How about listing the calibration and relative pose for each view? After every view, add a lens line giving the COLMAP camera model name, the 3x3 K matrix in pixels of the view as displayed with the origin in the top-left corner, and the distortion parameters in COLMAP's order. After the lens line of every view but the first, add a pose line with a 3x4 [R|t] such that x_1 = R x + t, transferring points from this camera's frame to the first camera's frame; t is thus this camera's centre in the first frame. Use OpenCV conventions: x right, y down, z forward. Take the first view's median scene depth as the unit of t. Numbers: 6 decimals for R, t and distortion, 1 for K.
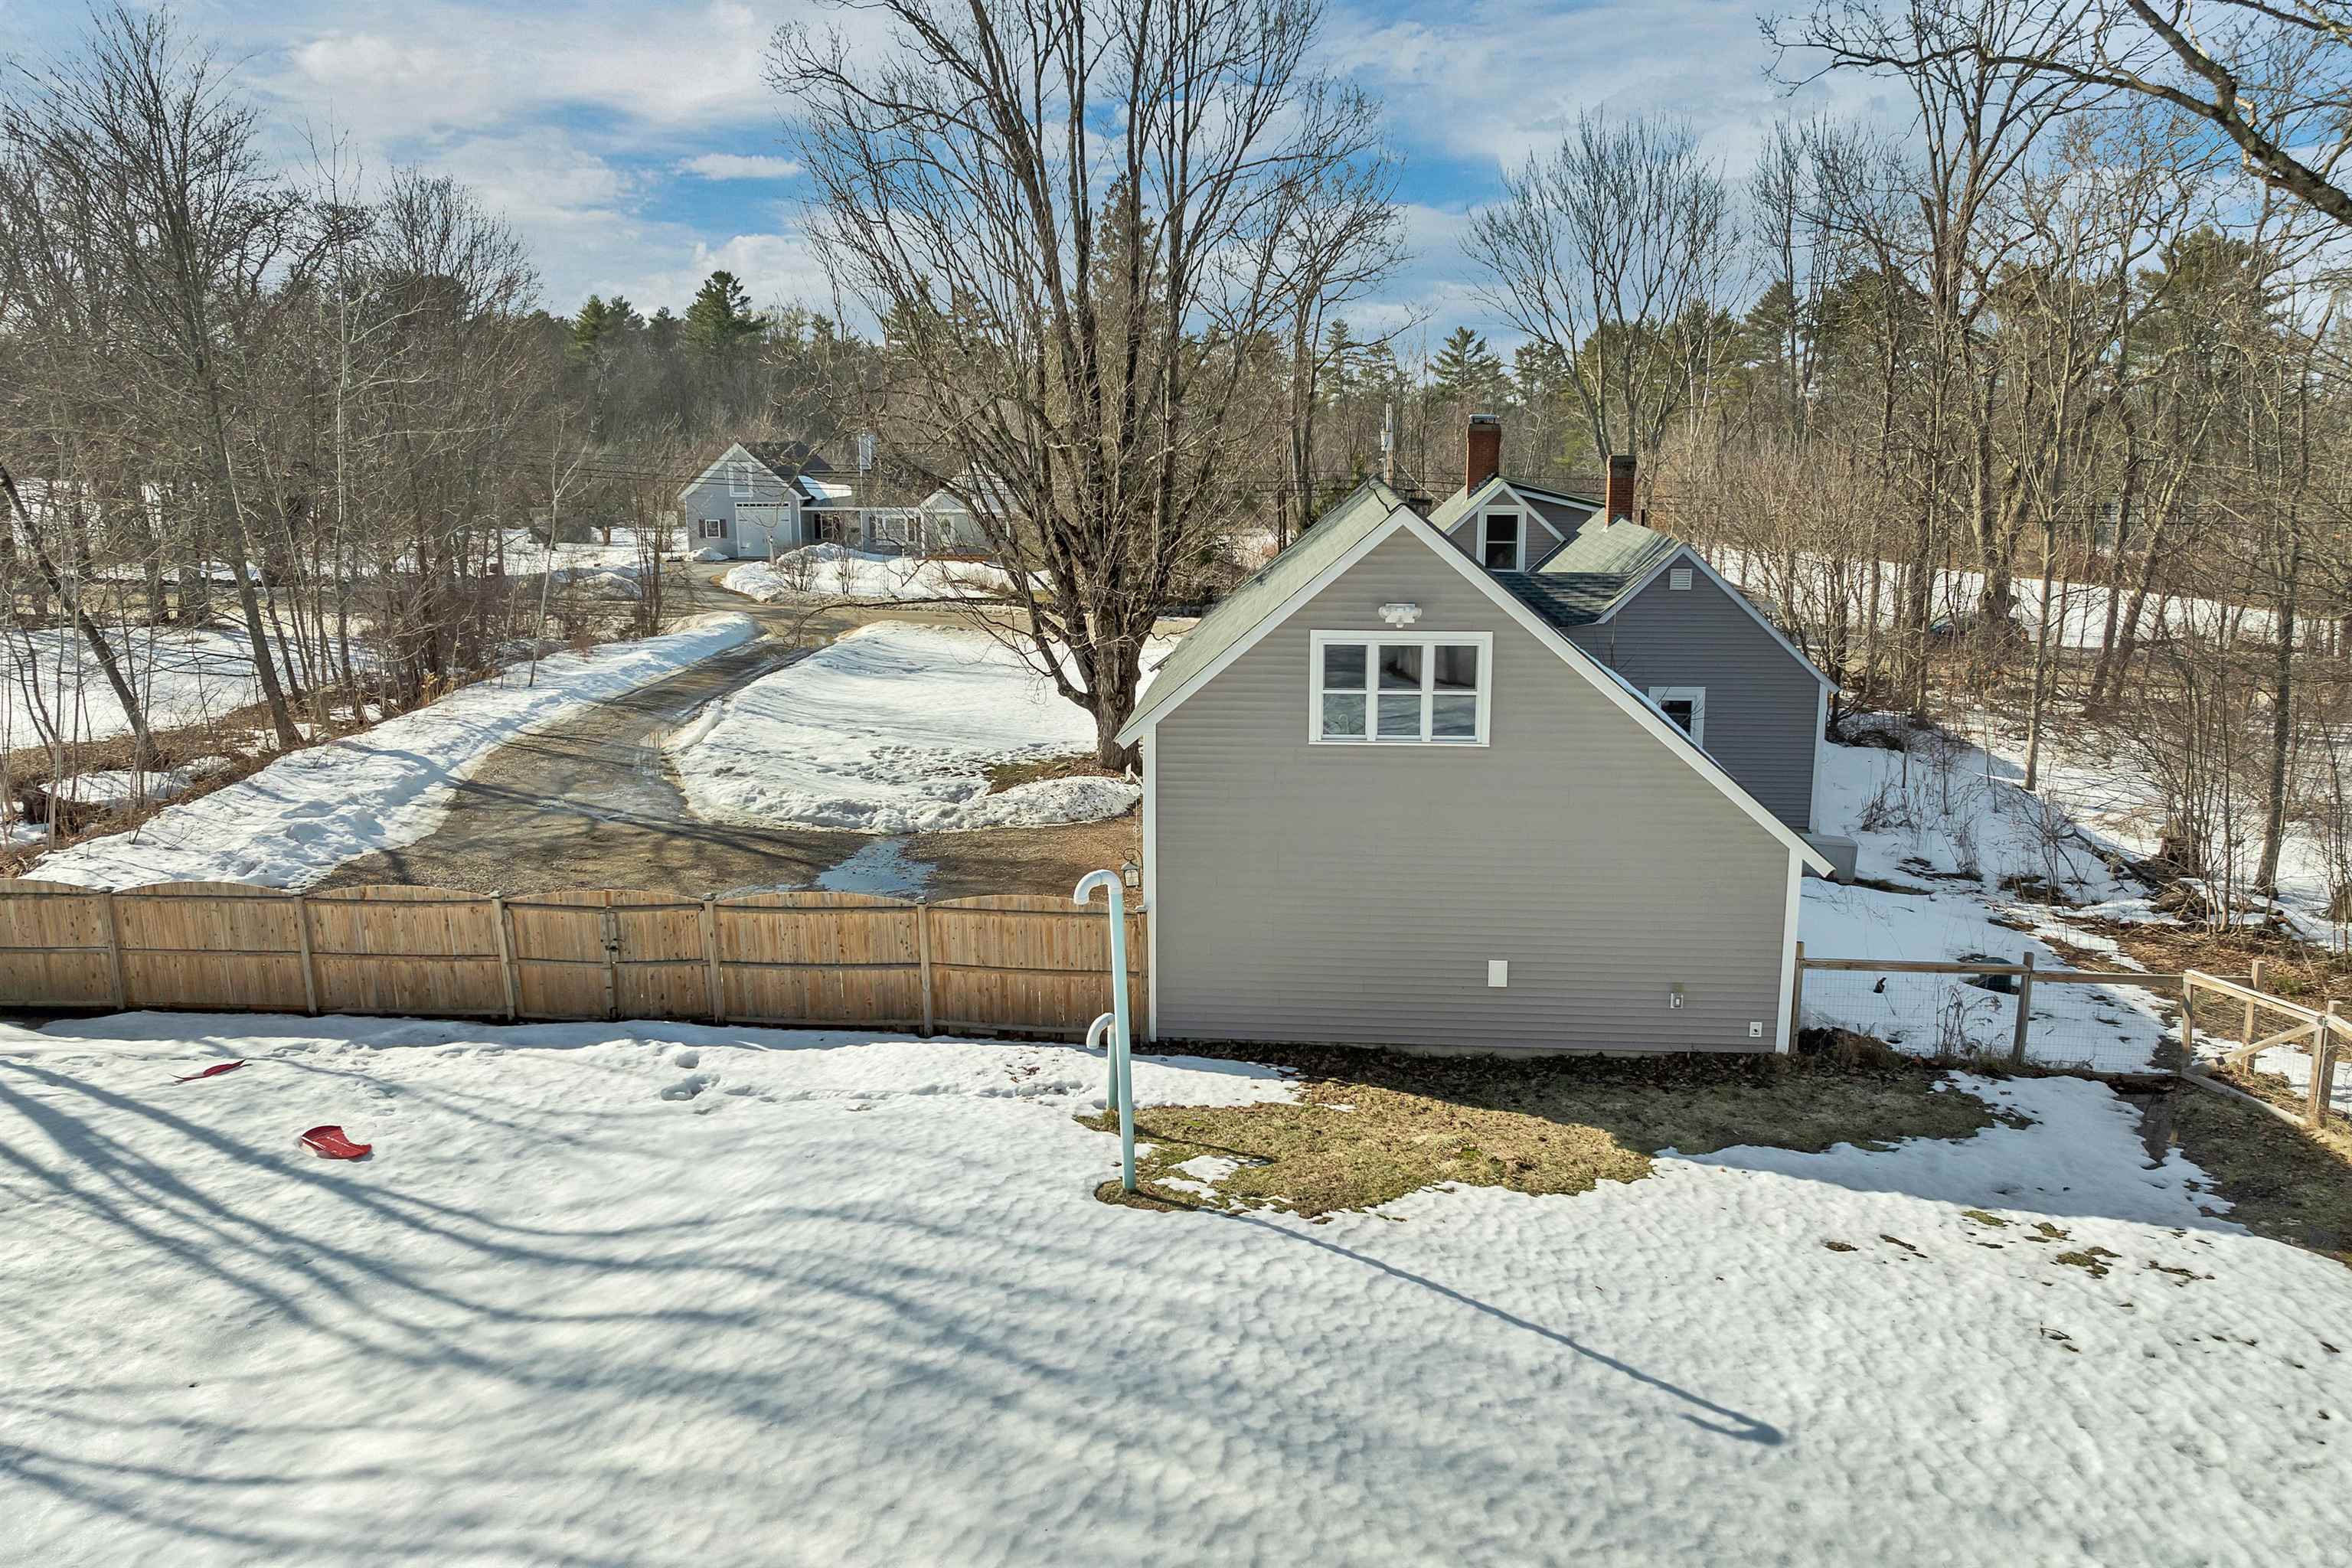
lens RADIAL K [[1680.3, 0, 1179.5], [0, 1680.3, 784.8], [0, 0, 1]] dist [-0.048479, -0.005239]
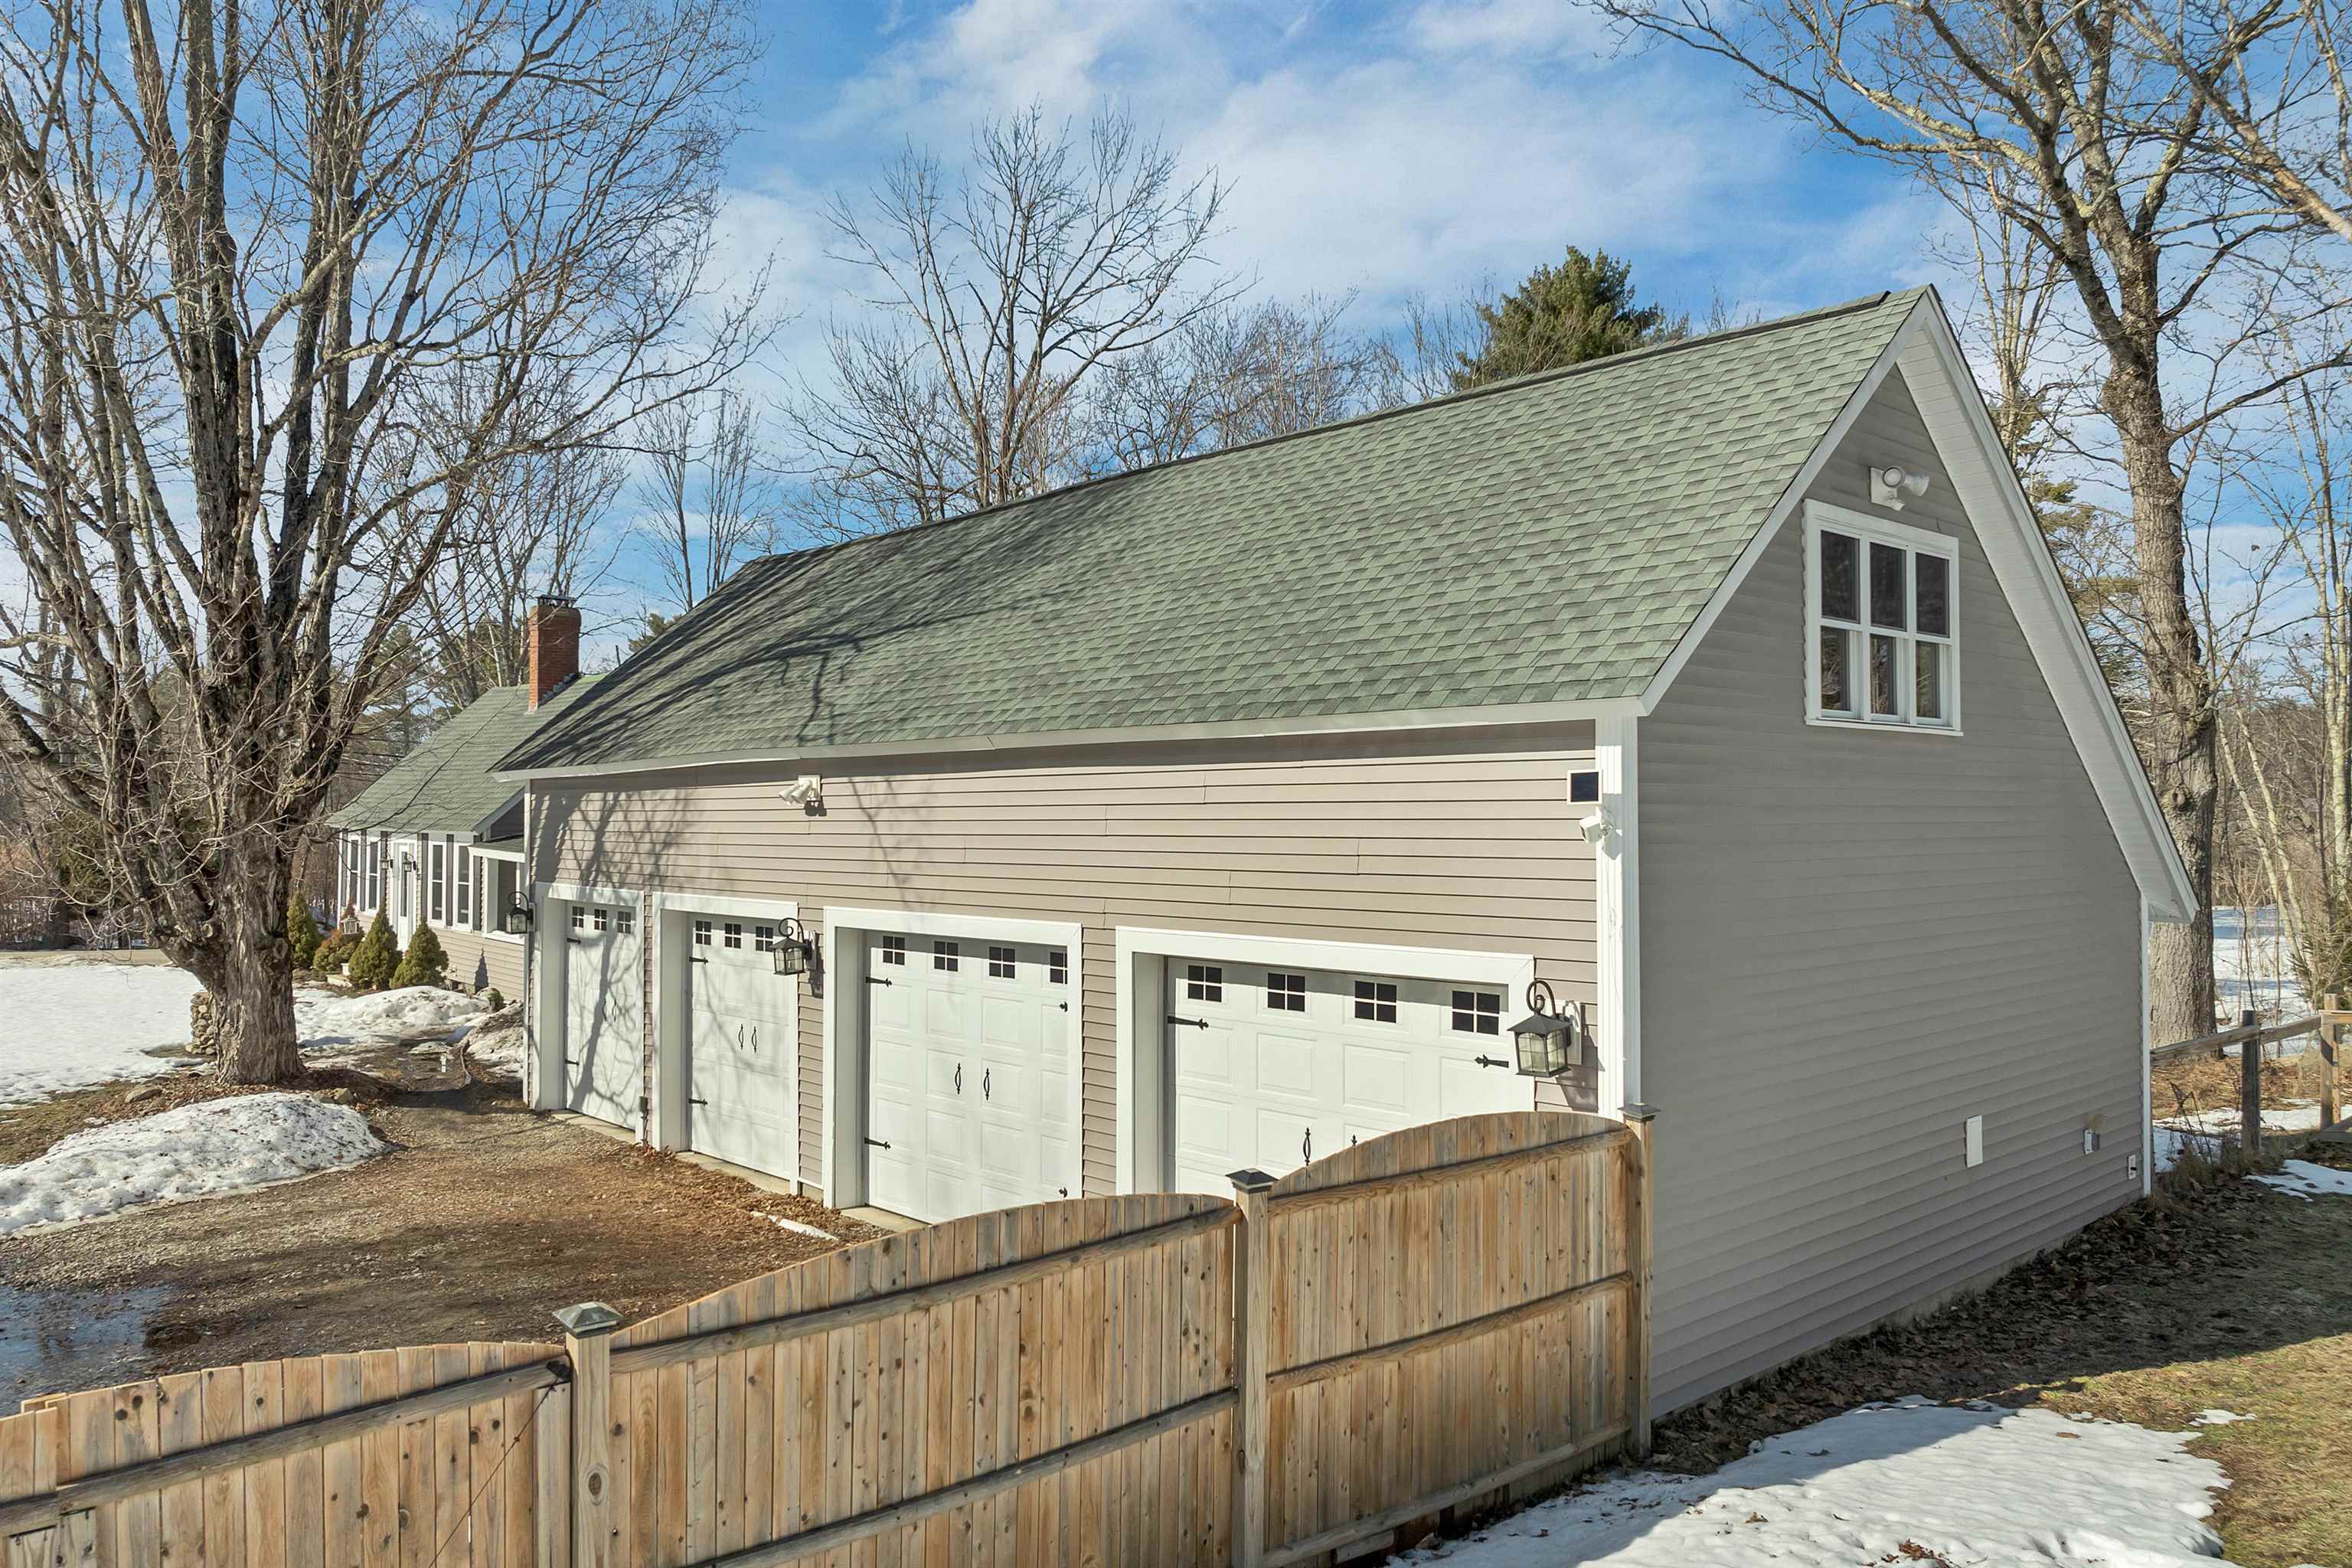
lens RADIAL K [[1680.3, 0, 1173.5], [0, 1680.3, 790.1], [0, 0, 1]] dist [-0.048479, -0.005239]
pose [[0.665812, 0.021678, 0.745804, -0.399668], [0.149577, 0.975407, -0.161886, 0.044947], [-0.730973, 0.219341, 0.646196, 0.772621]]
